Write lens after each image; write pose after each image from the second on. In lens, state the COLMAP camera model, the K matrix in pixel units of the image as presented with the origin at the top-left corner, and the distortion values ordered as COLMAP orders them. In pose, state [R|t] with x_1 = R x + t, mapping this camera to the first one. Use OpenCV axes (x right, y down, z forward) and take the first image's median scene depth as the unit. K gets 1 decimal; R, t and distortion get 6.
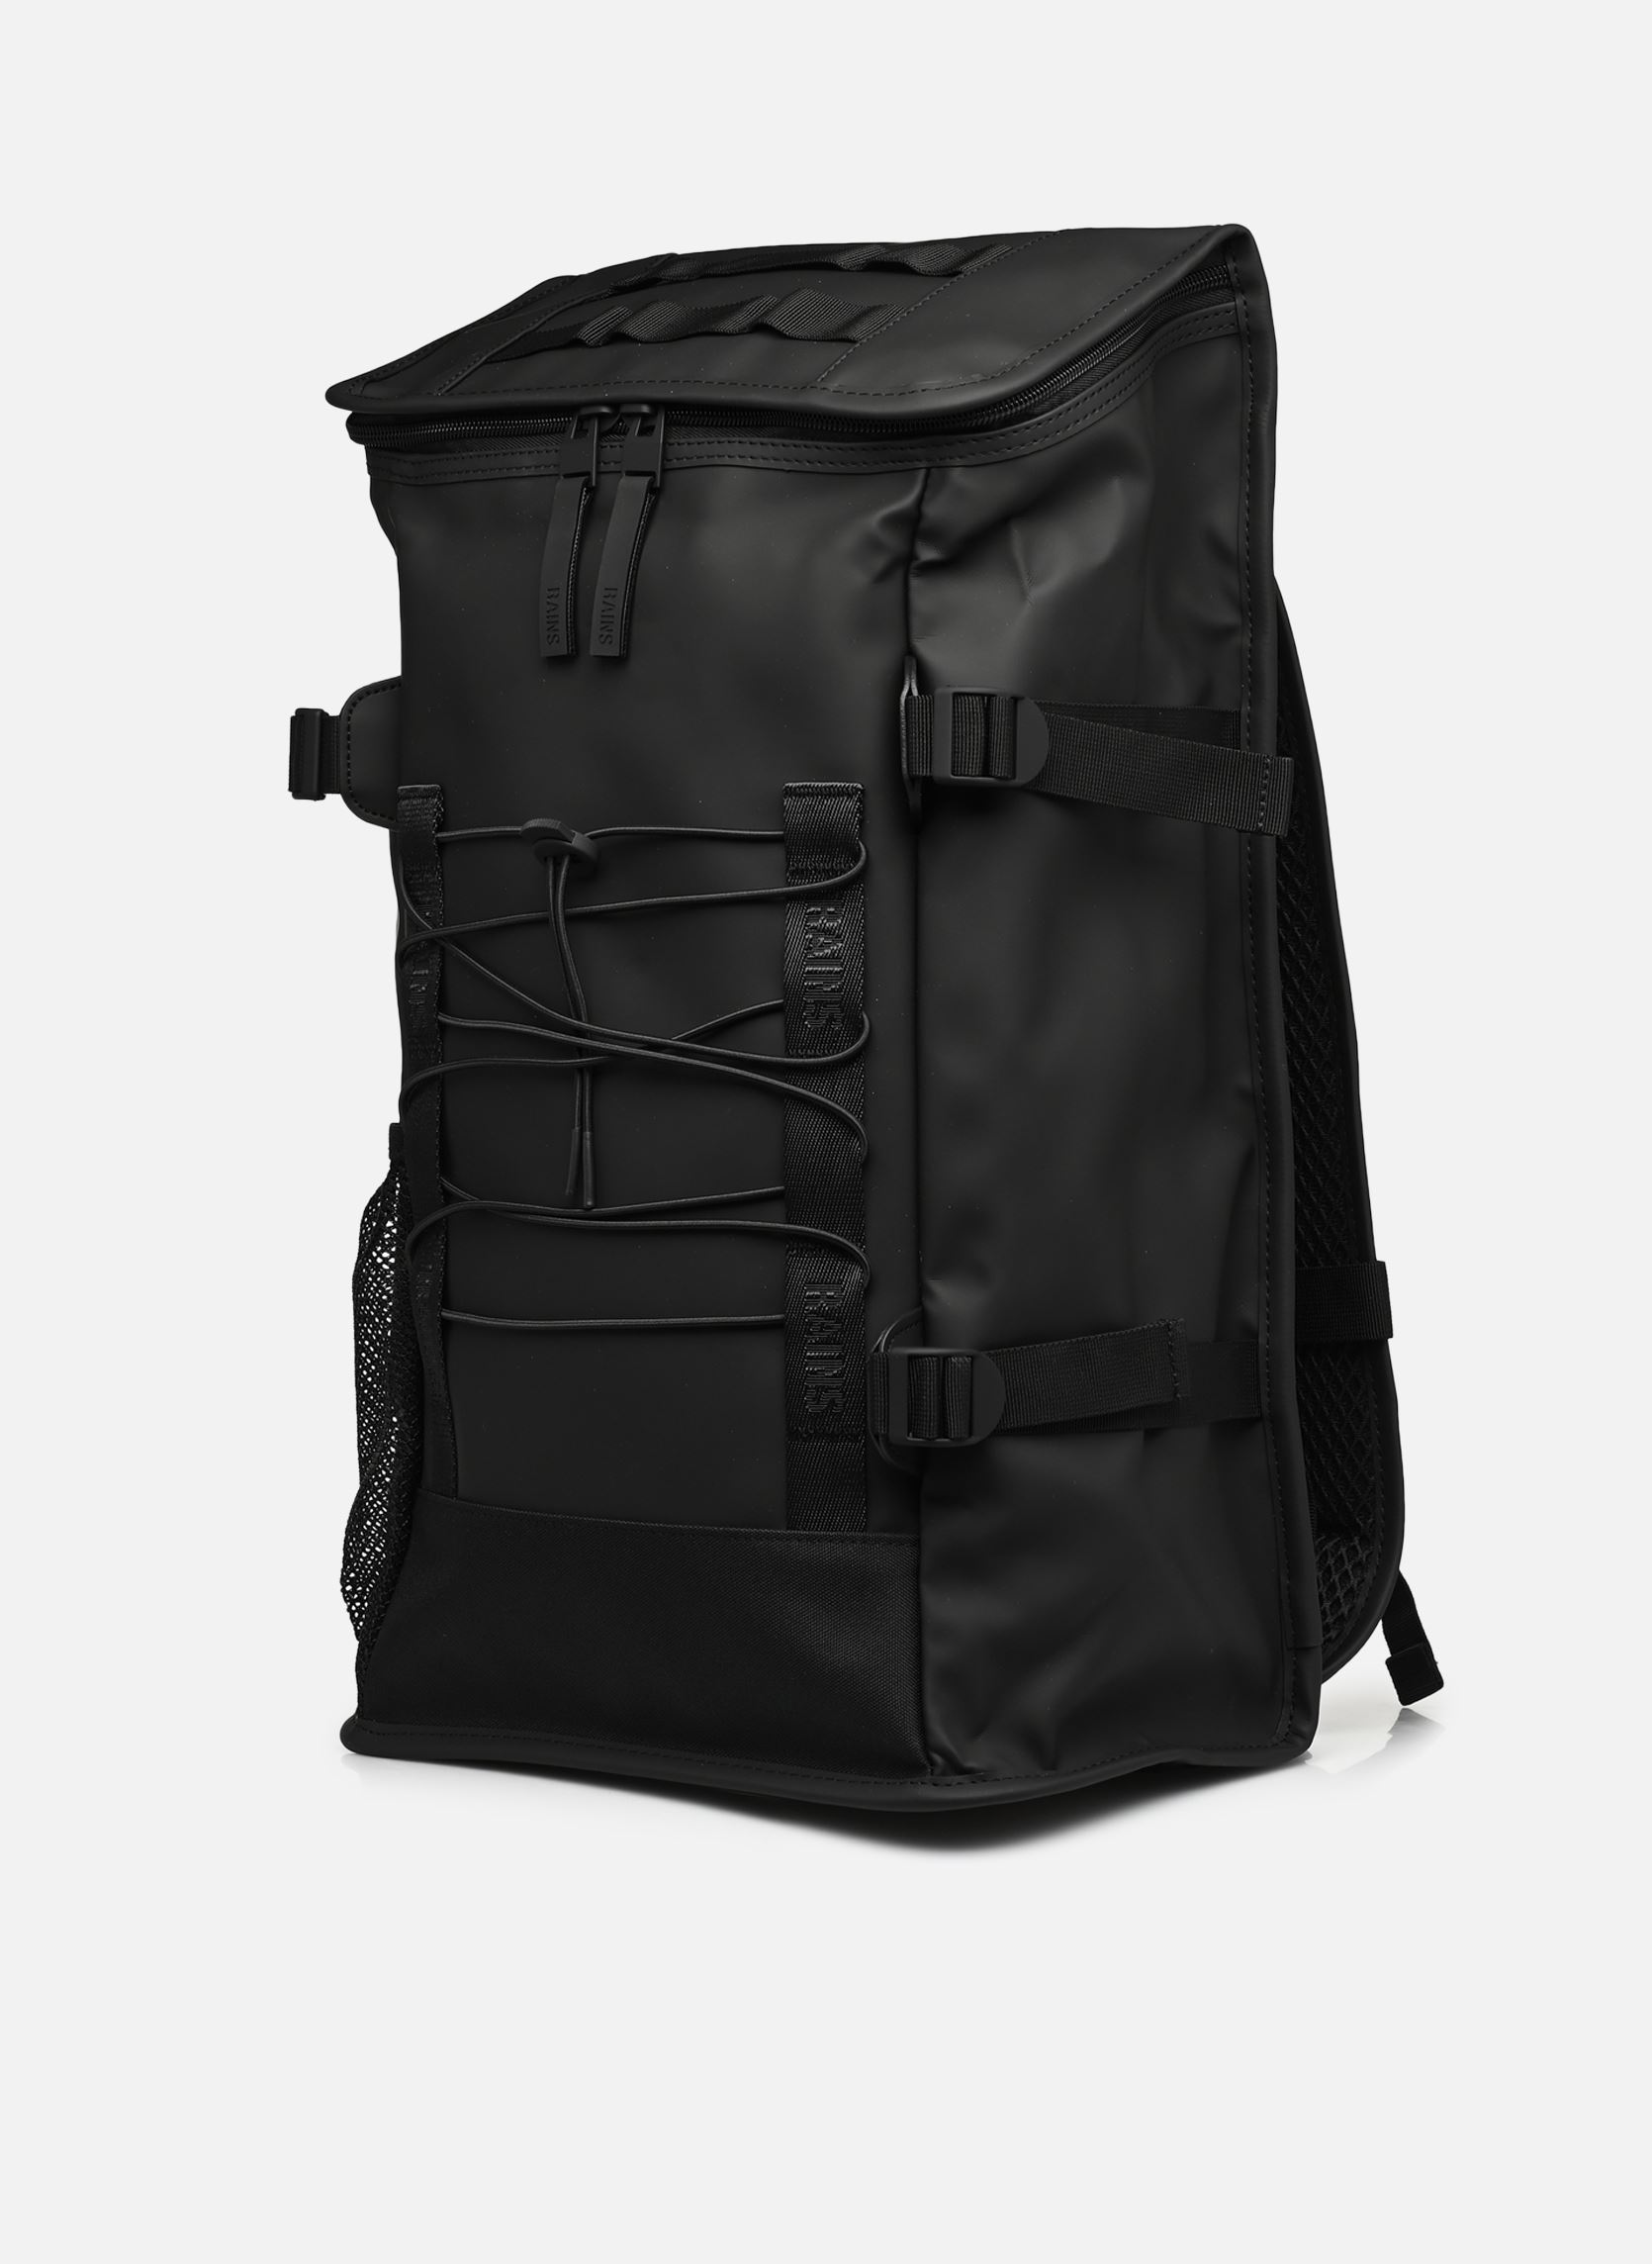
lens RADIAL K [[8926.7, 0, 826.0], [0, 8926.7, 1132.0], [0, 0, 1]] dist [0.218913, -3.530038]
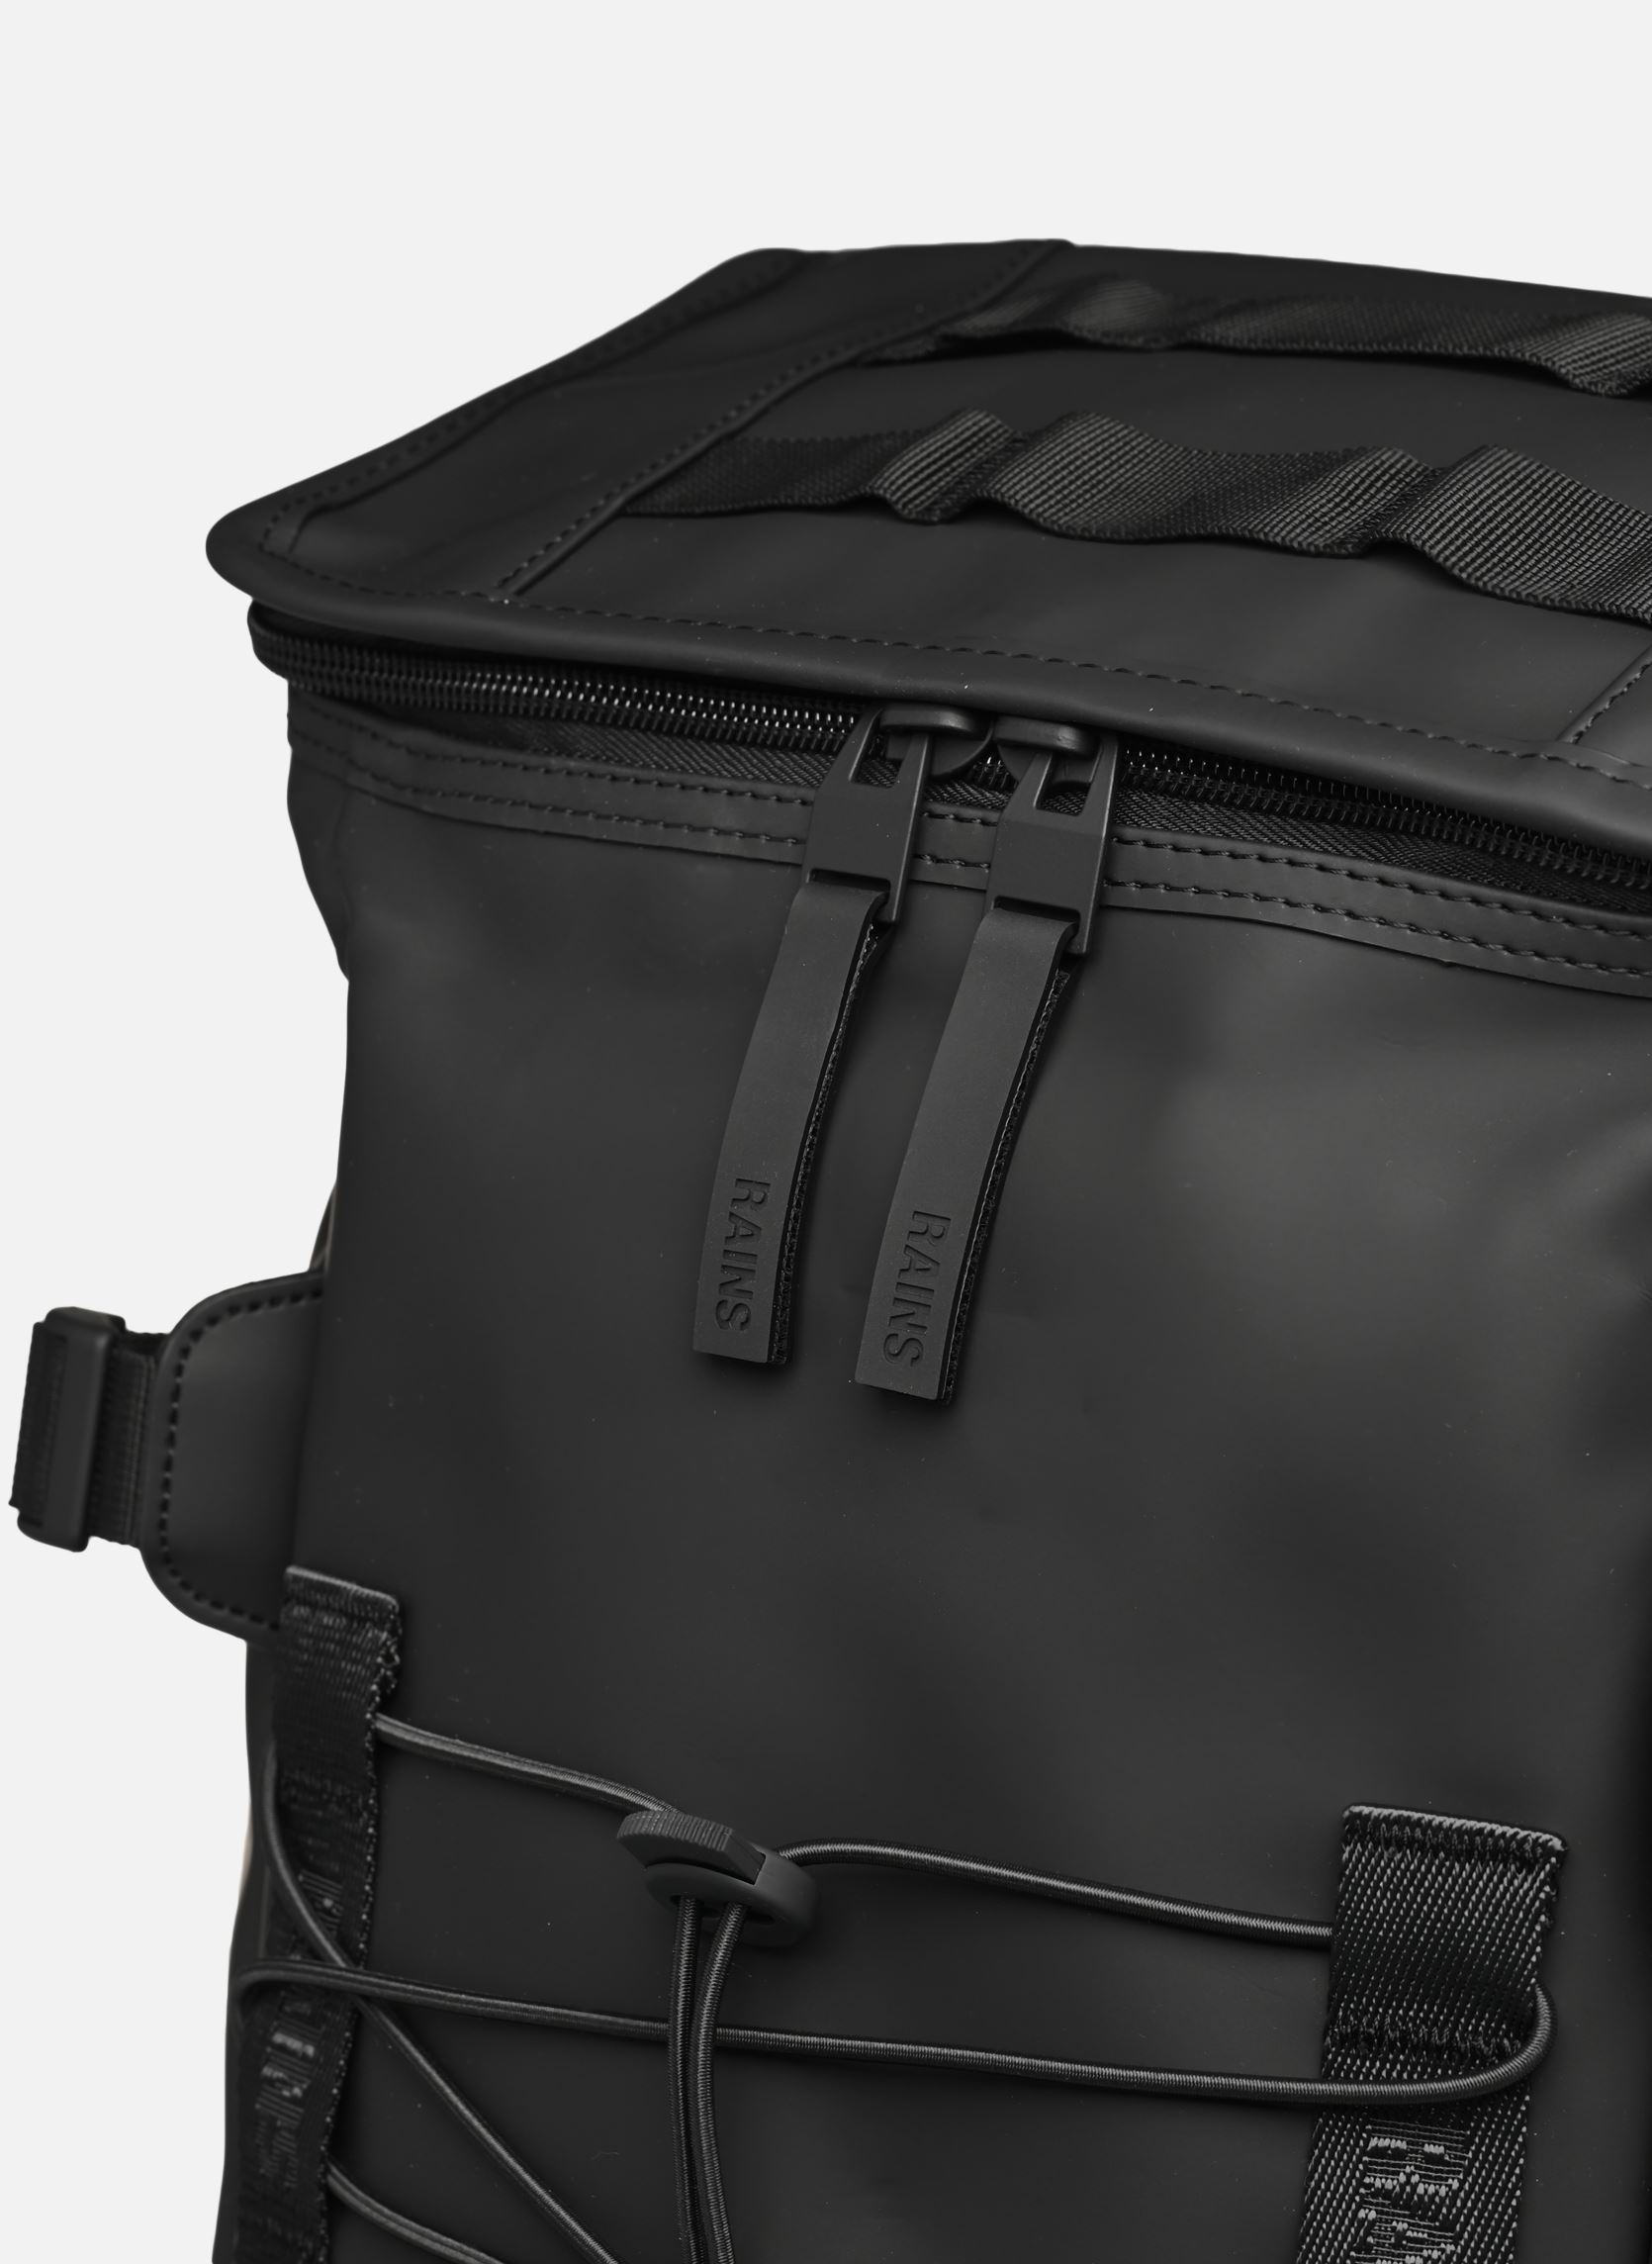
lens RADIAL K [[8926.7, 0, 826.0], [0, 8926.7, 1132.0], [0, 0, 1]] dist [0.218913, -3.530038]
pose [[0.993308, 0.105846, 0.046216, -0.045877], [-0.107887, 0.993182, 0.044161, -0.079974], [-0.041227, -0.048852, 0.997955, 0.625609]]
